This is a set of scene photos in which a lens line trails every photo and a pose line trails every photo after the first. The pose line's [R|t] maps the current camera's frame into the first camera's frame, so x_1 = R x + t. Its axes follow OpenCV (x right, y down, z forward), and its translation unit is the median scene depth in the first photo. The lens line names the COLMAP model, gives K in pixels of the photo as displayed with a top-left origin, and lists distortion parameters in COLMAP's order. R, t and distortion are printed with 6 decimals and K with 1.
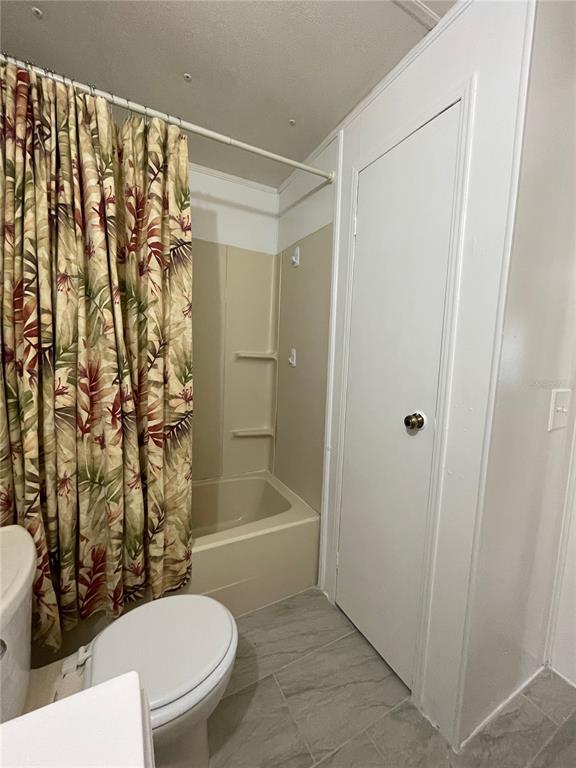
lens RADIAL K [[310.1, 0, 288.5], [0, 310.1, 384.7], [0, 0, 1]] dist [0.001032, 0.000677]
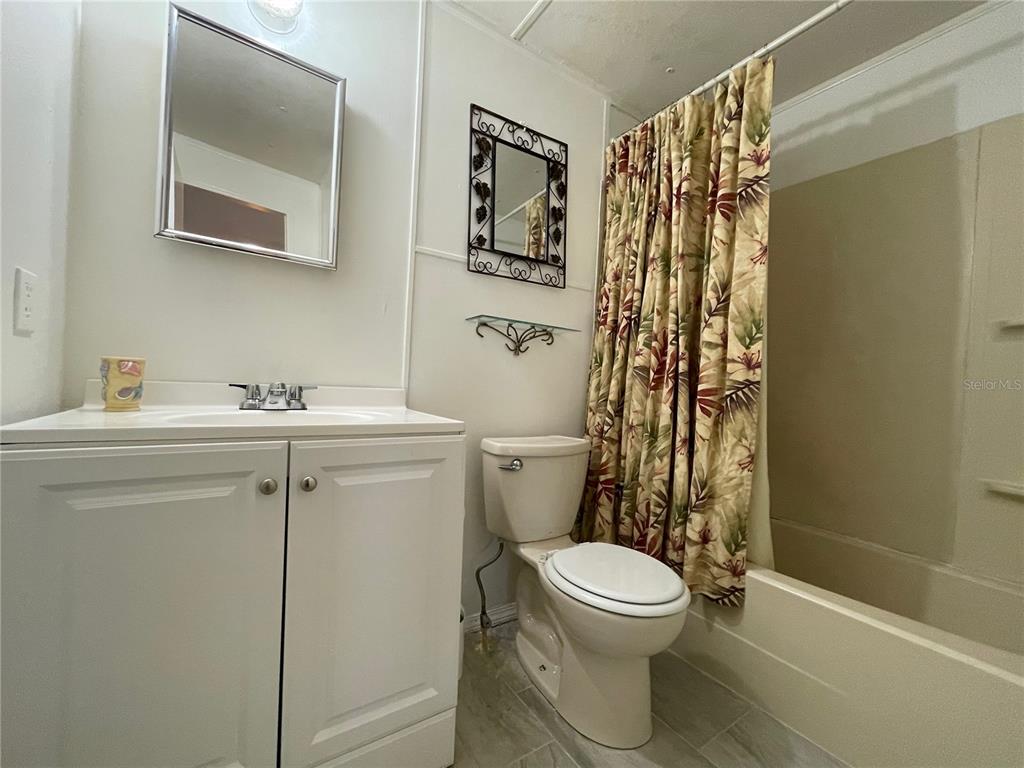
lens RADIAL K [[413.5, 0, 511.7], [0, 413.5, 384.4], [0, 0, 1]] dist [0.001032, 0.000677]
pose [[0.097755, -0.027026, -0.994844, 0.787789], [-0.146671, 0.988324, -0.041261, 0.269772], [0.984343, 0.149948, 0.092649, 0.359246]]
